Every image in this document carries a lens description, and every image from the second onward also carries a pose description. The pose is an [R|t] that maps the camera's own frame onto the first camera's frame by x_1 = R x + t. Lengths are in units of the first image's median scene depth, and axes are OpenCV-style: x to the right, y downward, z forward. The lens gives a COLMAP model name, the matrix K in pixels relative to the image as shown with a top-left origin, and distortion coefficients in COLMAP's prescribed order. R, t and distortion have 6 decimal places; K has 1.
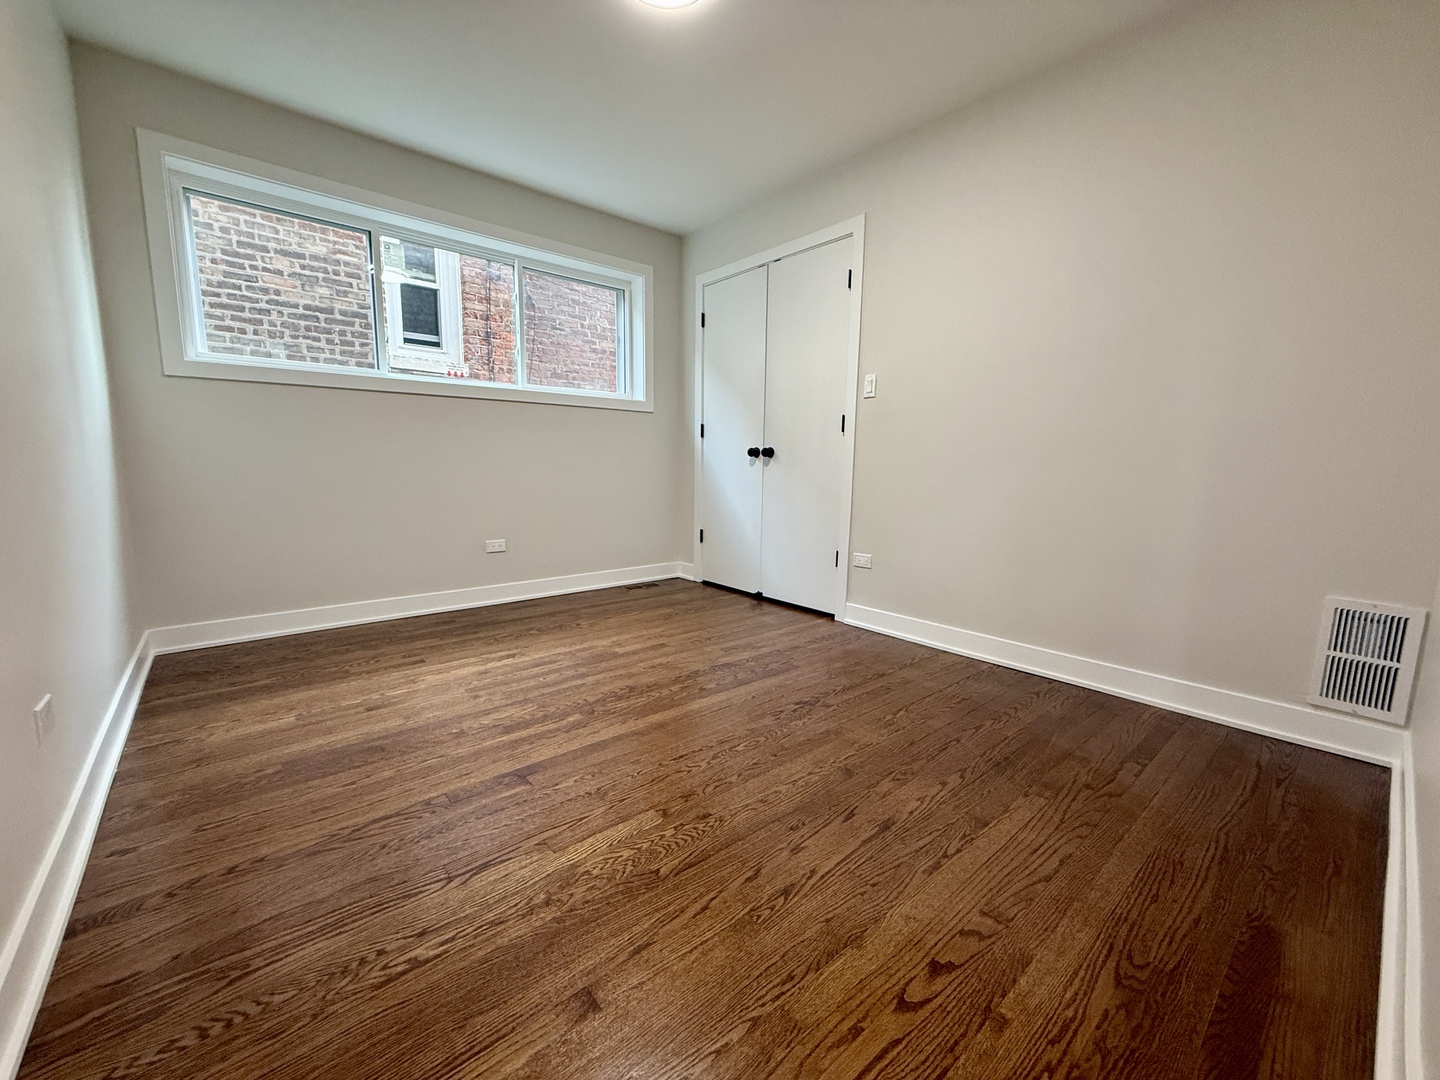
lens RADIAL K [[576.7, 0, 726.8], [0, 576.7, 547.3], [0, 0, 1]] dist [-0.005061, 0.000295]
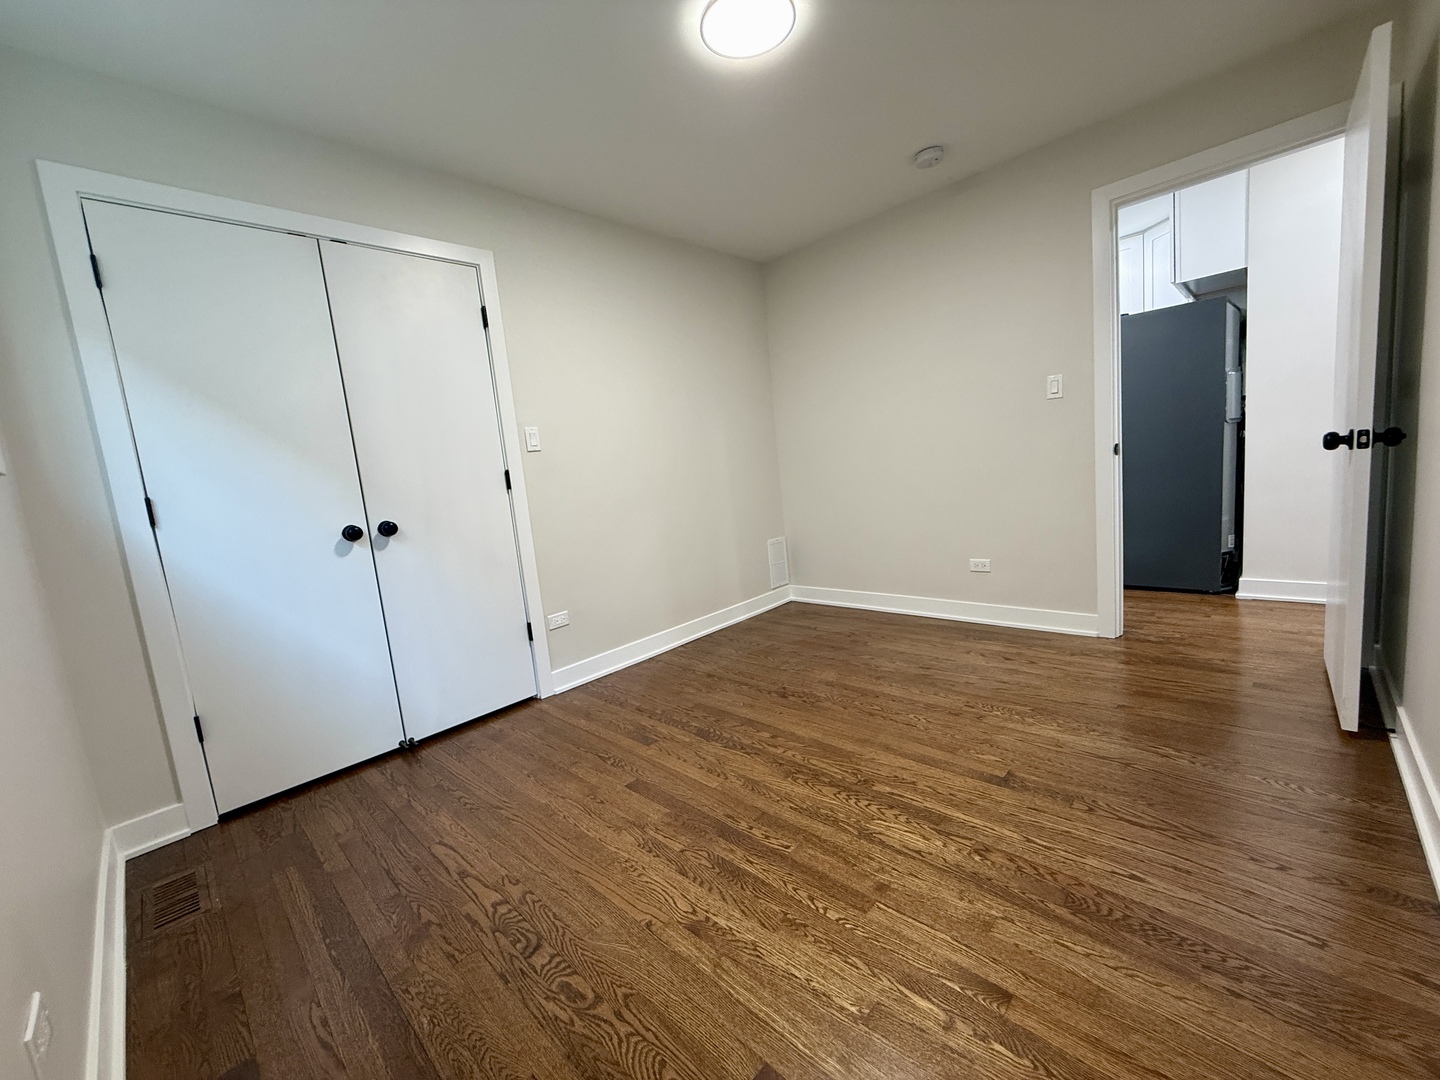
lens RADIAL K [[576.7, 0, 715.4], [0, 576.7, 531.8], [0, 0, 1]] dist [-0.005061, 0.000295]
pose [[-0.087094, -0.120269, 0.988914, -0.642715], [0.242591, 0.960242, 0.138147, -0.167312], [-0.966211, 0.251933, -0.054455, 0.705029]]
